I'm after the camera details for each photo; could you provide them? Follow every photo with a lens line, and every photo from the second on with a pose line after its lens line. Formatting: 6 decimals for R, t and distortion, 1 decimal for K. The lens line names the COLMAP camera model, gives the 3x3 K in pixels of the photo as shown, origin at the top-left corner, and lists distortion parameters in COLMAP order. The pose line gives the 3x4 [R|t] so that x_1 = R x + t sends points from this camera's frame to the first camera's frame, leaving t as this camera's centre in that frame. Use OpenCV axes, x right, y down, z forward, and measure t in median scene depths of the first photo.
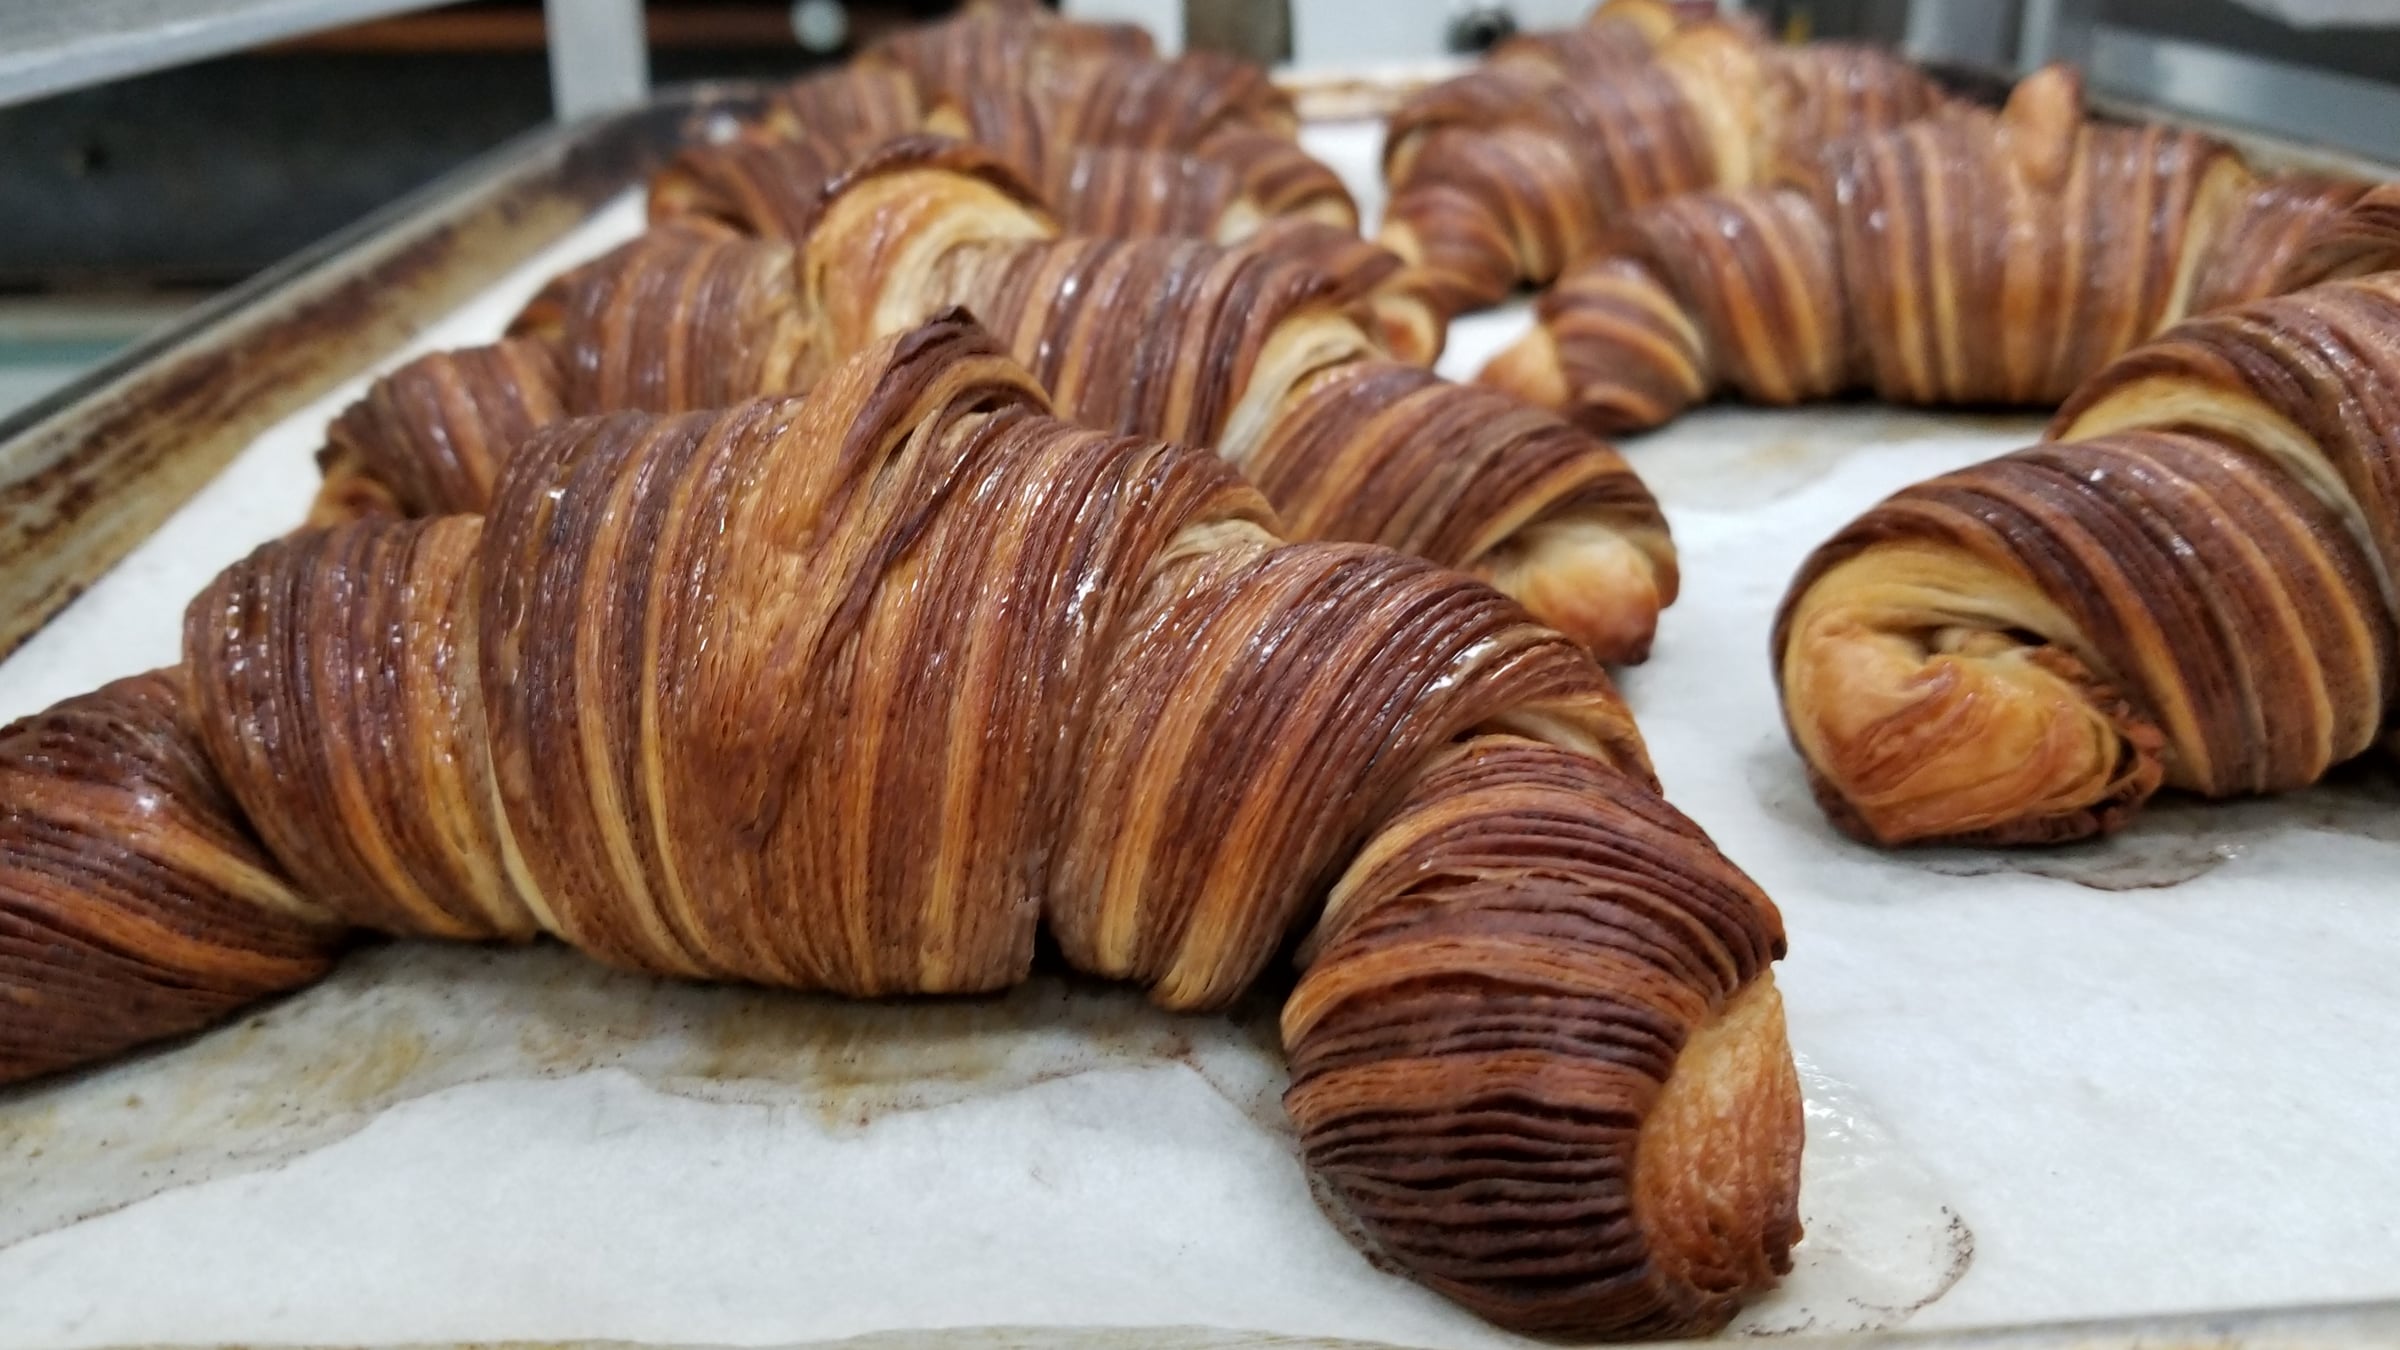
lens RADIAL K [[1820.0, 0, 1195.8], [0, 1820.0, 564.8], [0, 0, 1]] dist [0.103710, -0.302887]
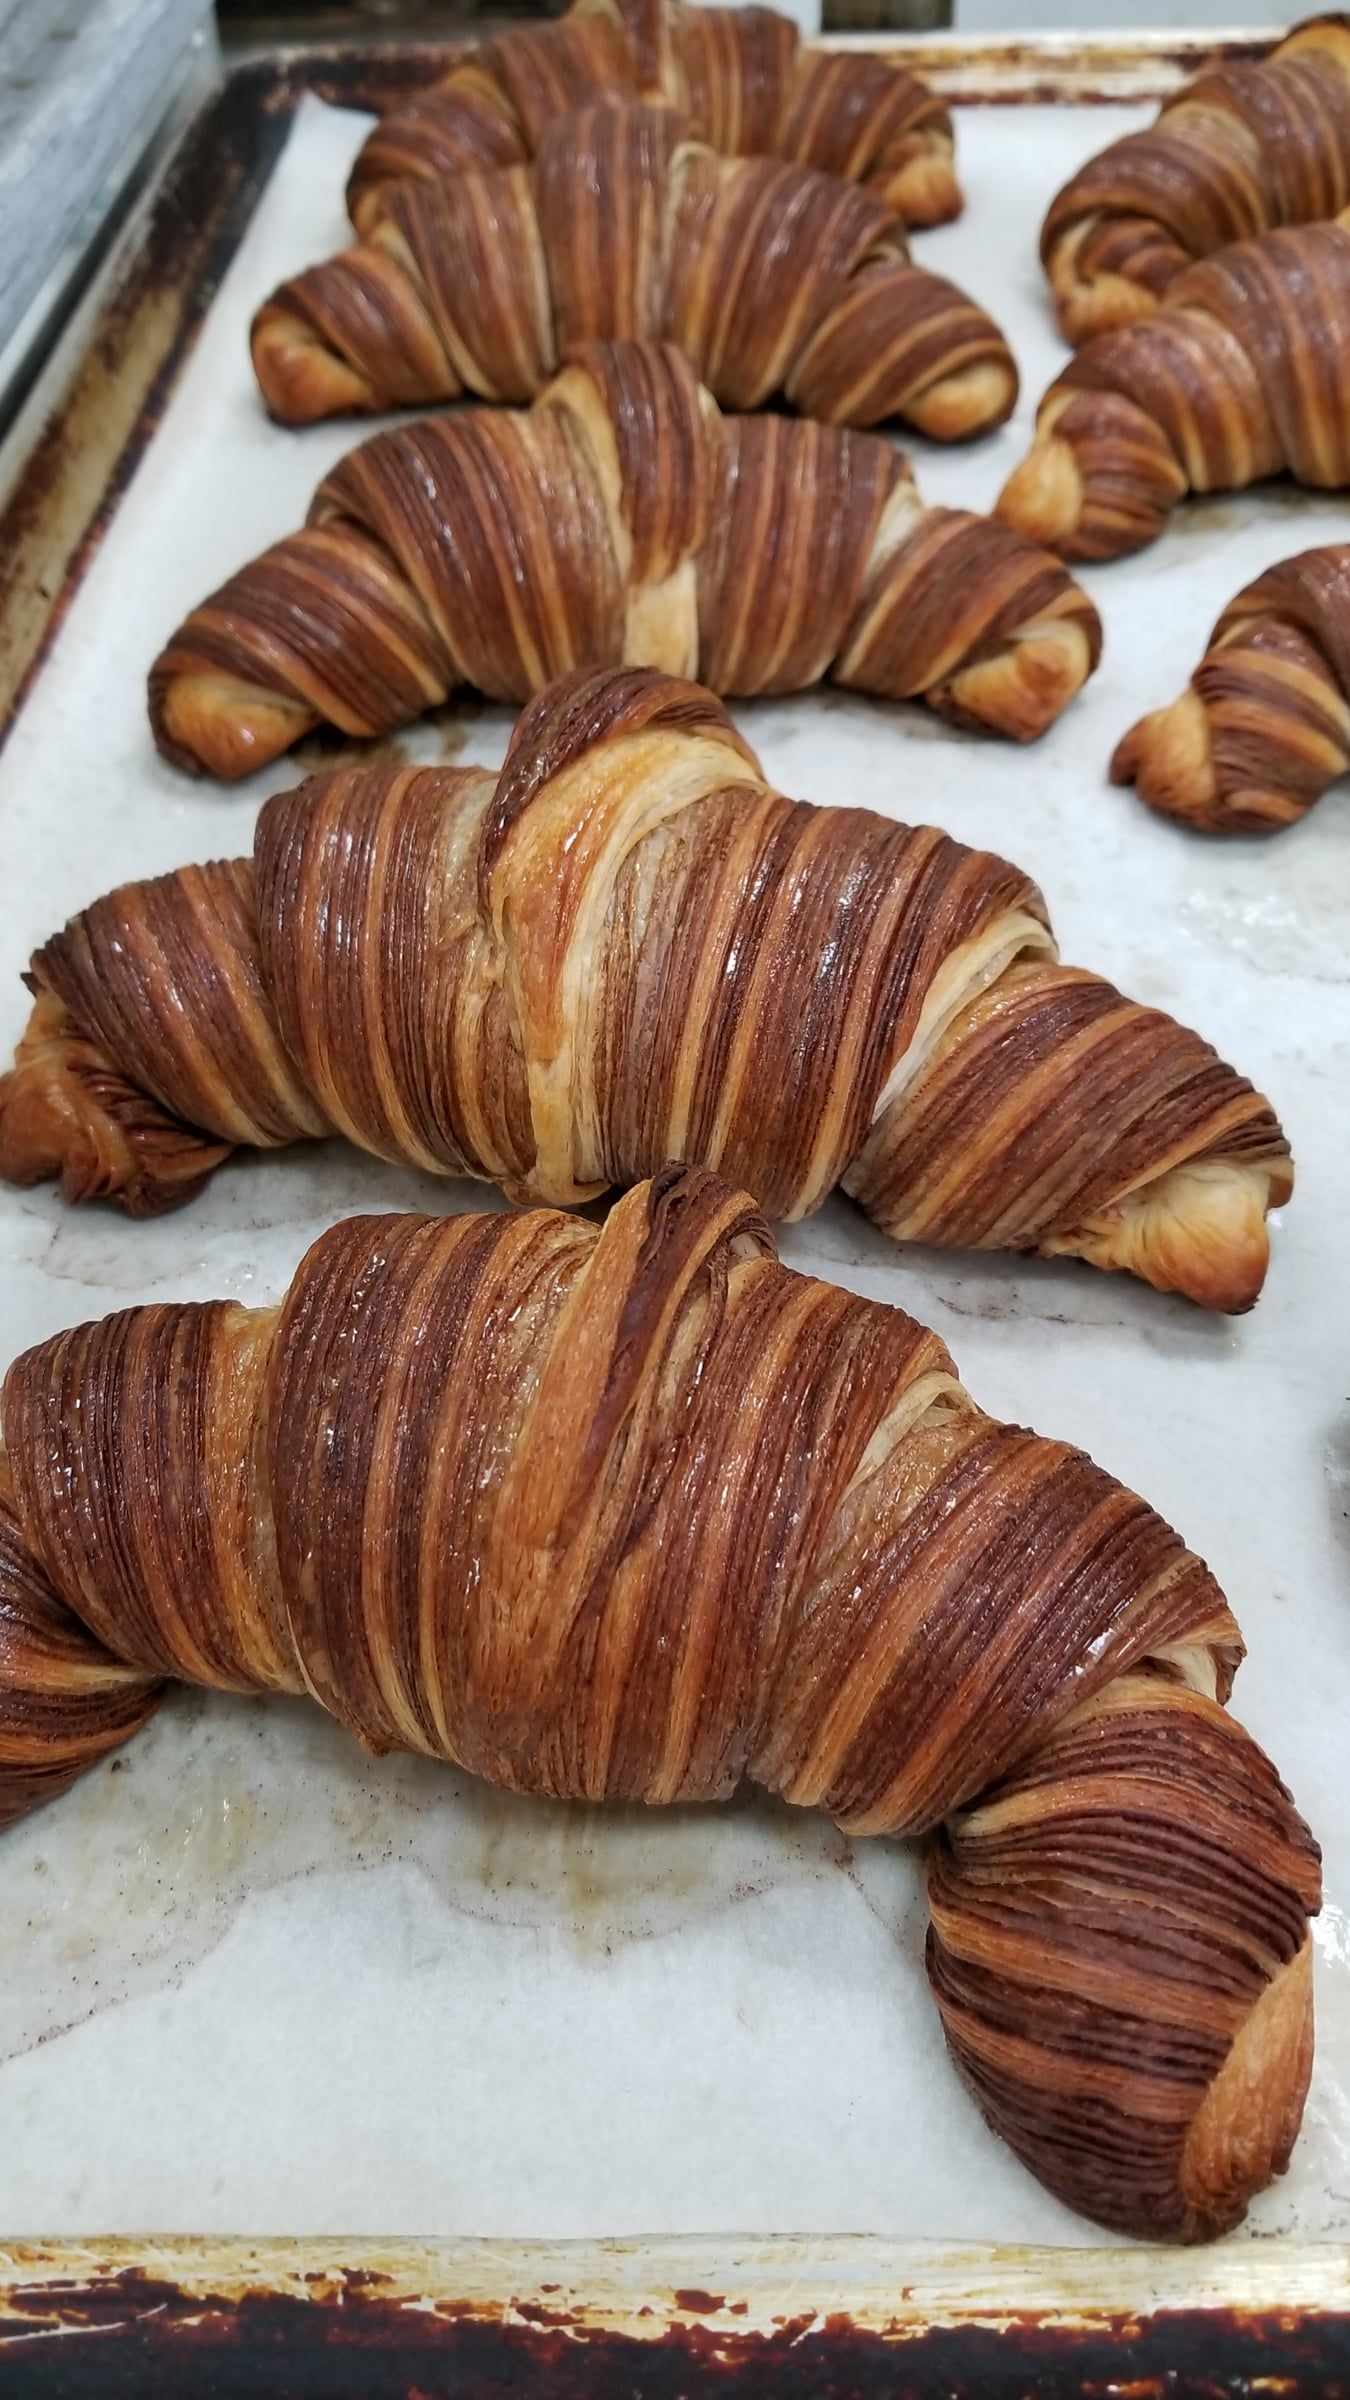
lens RADIAL K [[1841.1, 0, 751.1], [0, 1841.1, 1021.3], [0, 0, 1]] dist [0.050611, -0.113982]
pose [[0.999393, 0.033076, -0.010920, -0.083048], [-0.026840, 0.931093, 0.363792, -0.787329], [0.022200, -0.363279, 0.931416, 0.000339]]
